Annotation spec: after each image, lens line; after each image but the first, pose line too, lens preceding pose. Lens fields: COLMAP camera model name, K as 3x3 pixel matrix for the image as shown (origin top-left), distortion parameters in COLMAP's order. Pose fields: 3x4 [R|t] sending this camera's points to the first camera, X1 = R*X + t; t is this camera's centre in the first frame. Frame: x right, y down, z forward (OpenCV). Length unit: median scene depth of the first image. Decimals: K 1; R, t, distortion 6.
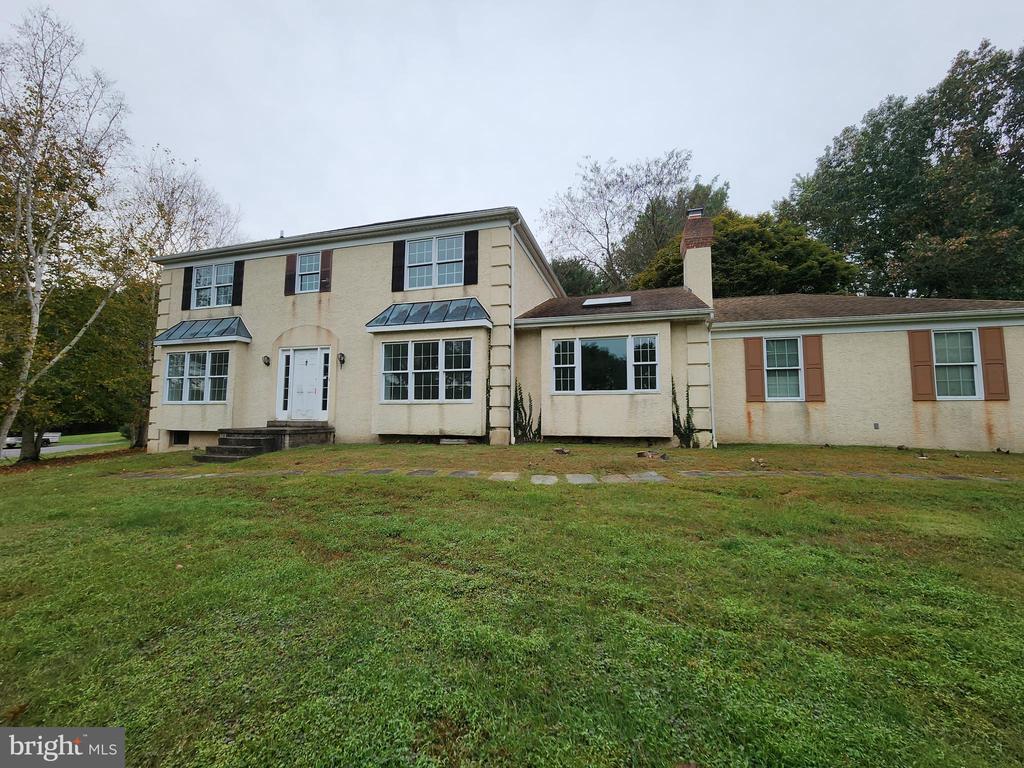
lens RADIAL K [[420.0, 0, 519.8], [0, 420.0, 380.1], [0, 0, 1]] dist [-0.002951, 0.001694]
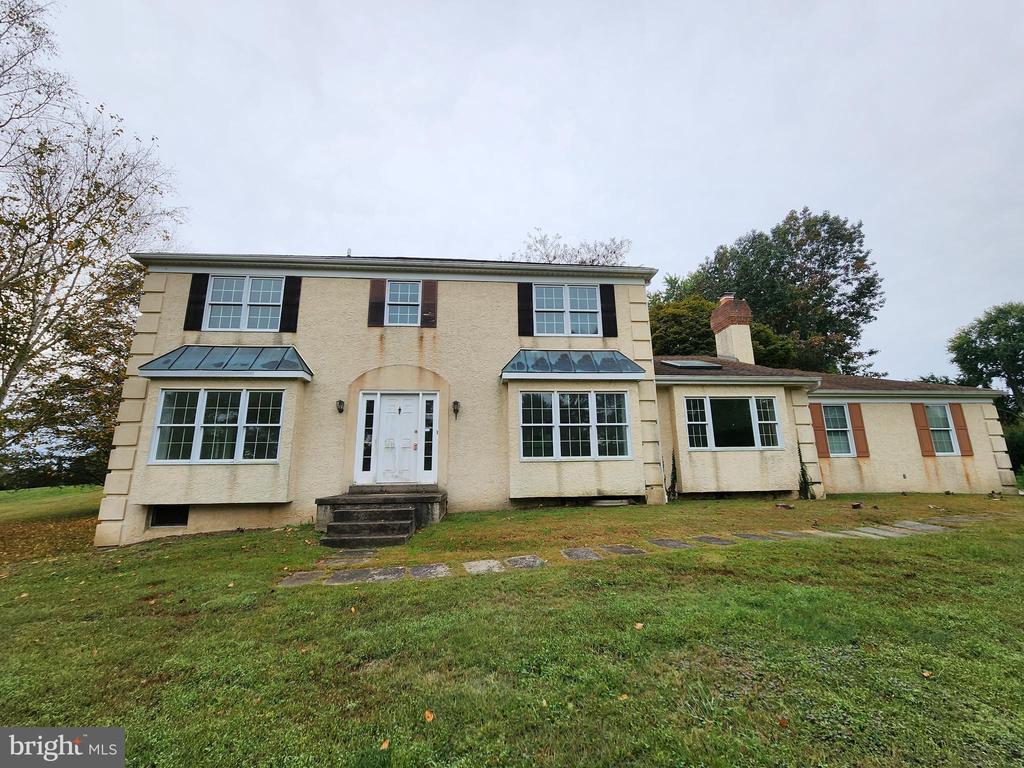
lens RADIAL K [[420.0, 0, 510.8], [0, 420.0, 382.2], [0, 0, 1]] dist [-0.002951, 0.001694]
pose [[0.933400, 0.060312, 0.353733, -0.644460], [-0.012533, 0.990652, -0.135835, 0.012175], [-0.358619, 0.122355, 0.925431, 0.184813]]
